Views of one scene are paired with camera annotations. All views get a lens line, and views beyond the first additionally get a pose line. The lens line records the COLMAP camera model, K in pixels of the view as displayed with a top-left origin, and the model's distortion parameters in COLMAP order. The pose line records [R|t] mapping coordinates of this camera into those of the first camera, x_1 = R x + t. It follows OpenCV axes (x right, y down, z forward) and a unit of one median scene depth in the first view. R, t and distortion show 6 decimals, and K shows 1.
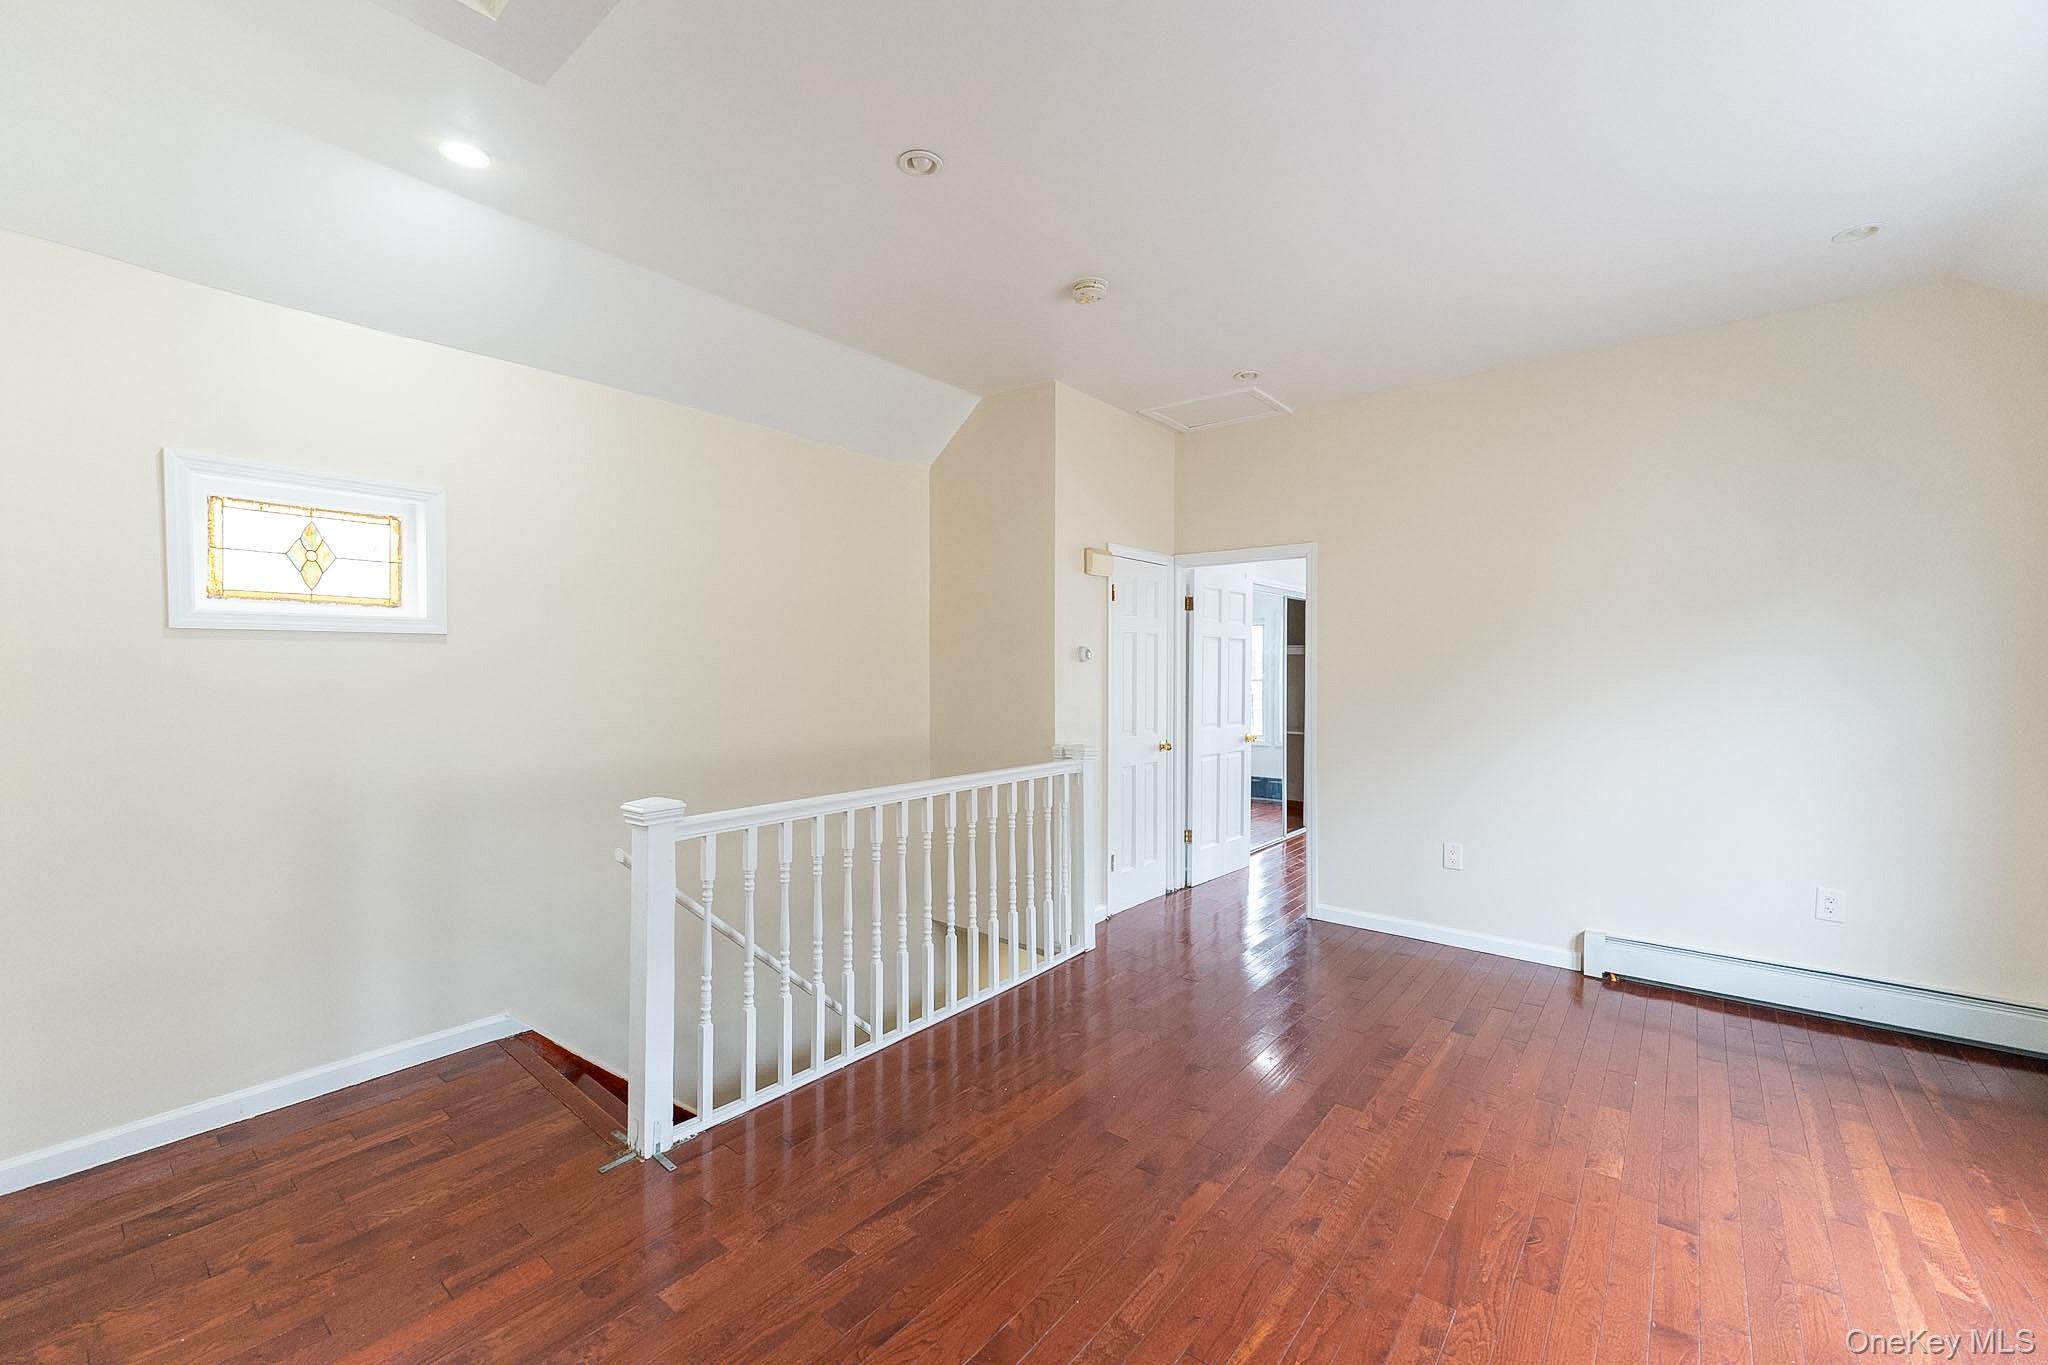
lens RADIAL K [[830.3, 0, 1024.0], [0, 830.3, 682.5], [0, 0, 1]] dist [0.000185, 0.000002]
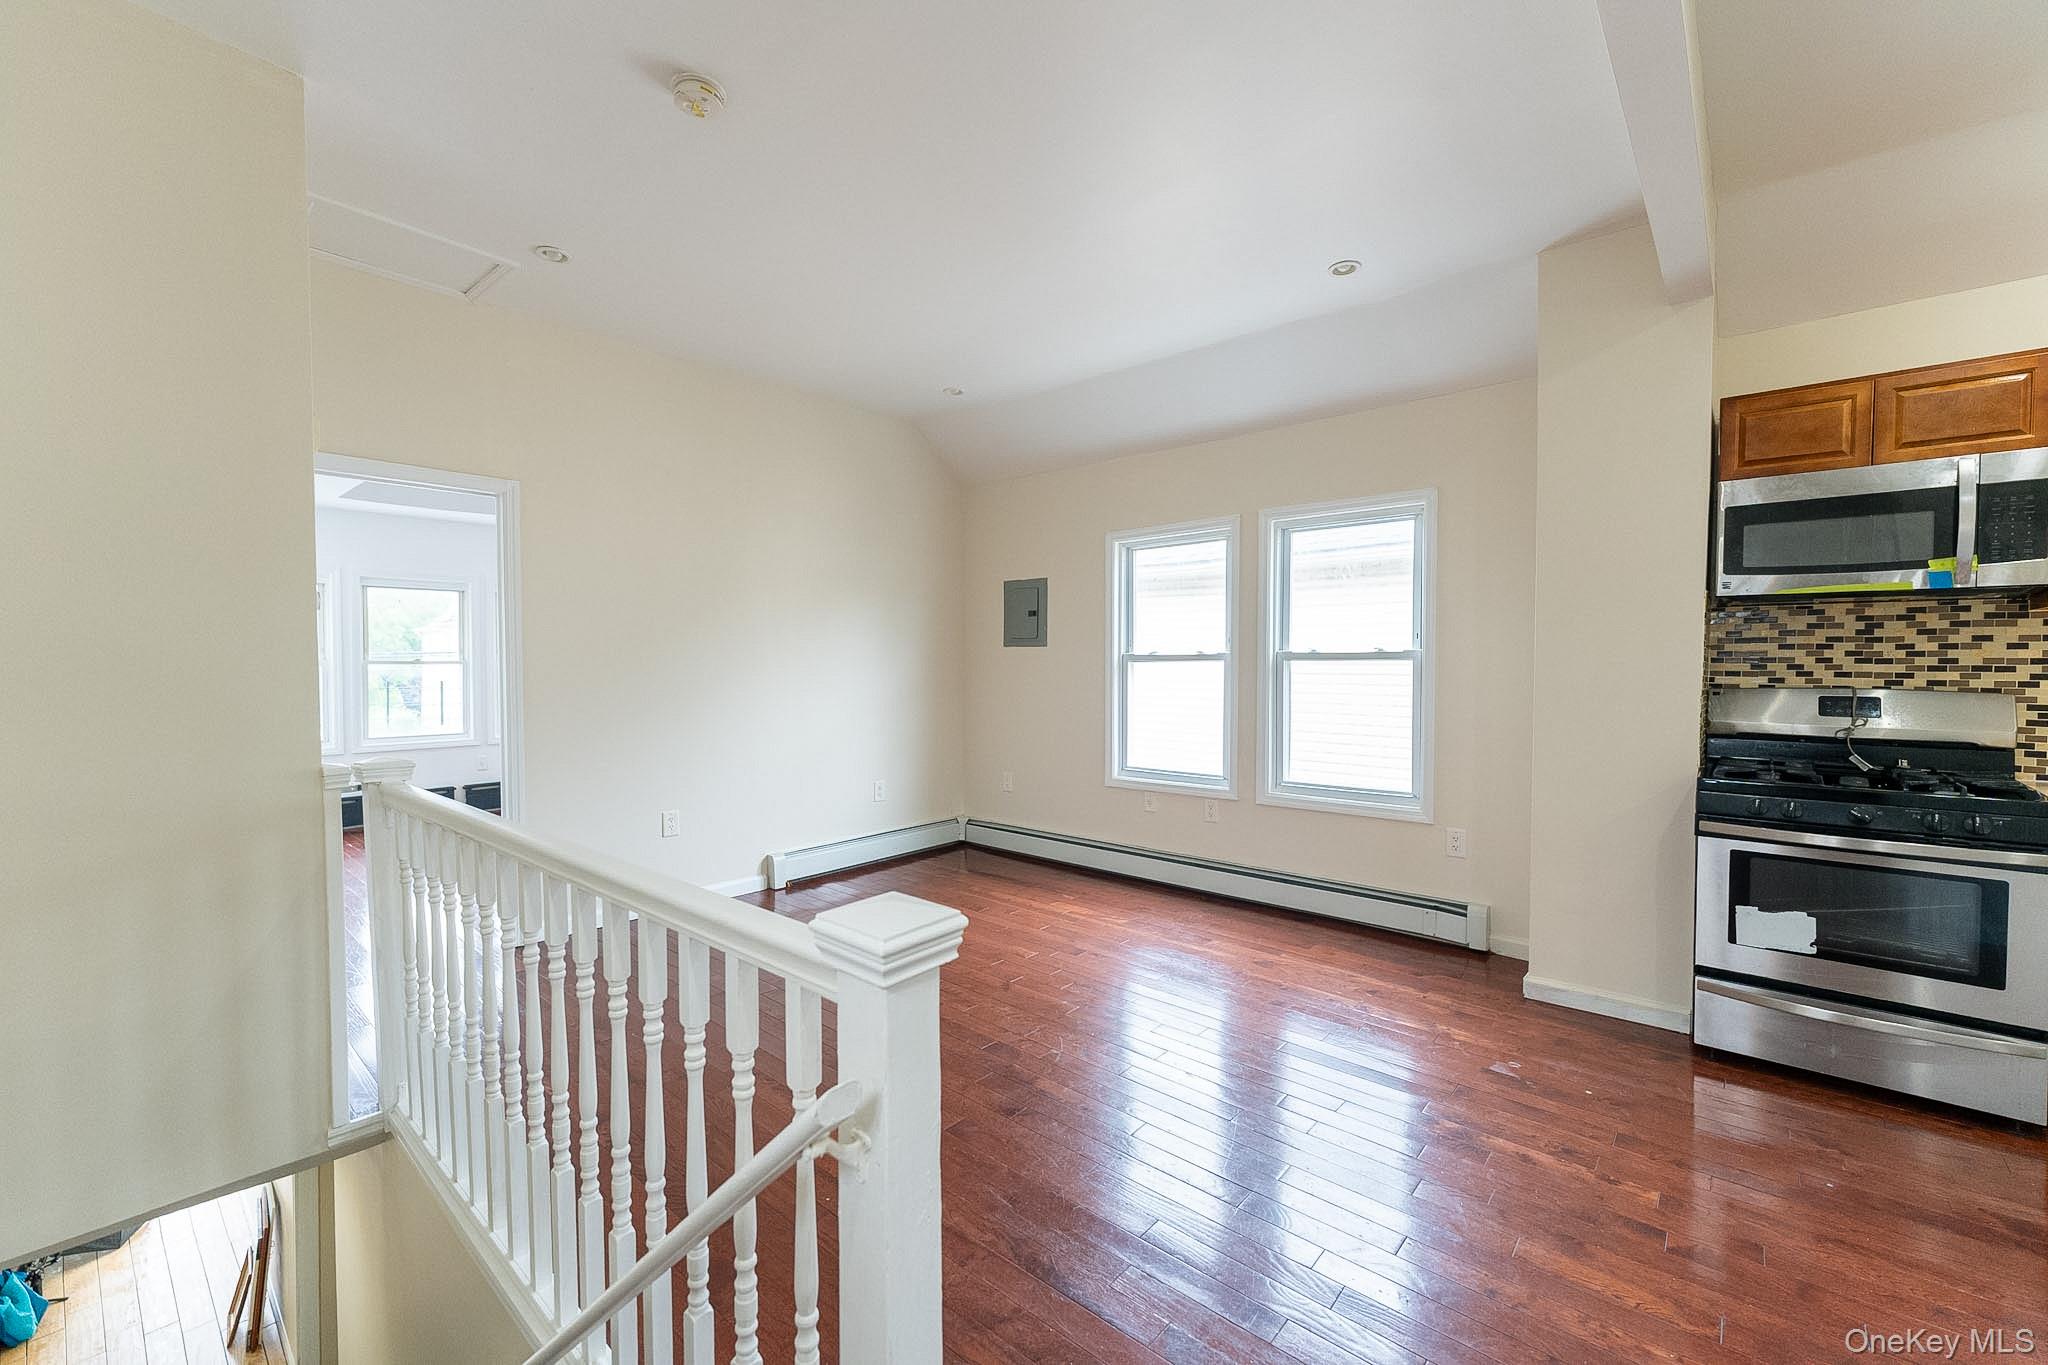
lens RADIAL K [[830.3, 0, 1024.0], [0, 830.3, 682.5], [0, 0, 1]] dist [0.000185, 0.000002]
pose [[0.047330, -0.030657, 0.998409, -0.557663], [0.018527, 0.999384, 0.029809, 0.015340], [-0.998707, 0.017087, 0.047869, 0.594419]]
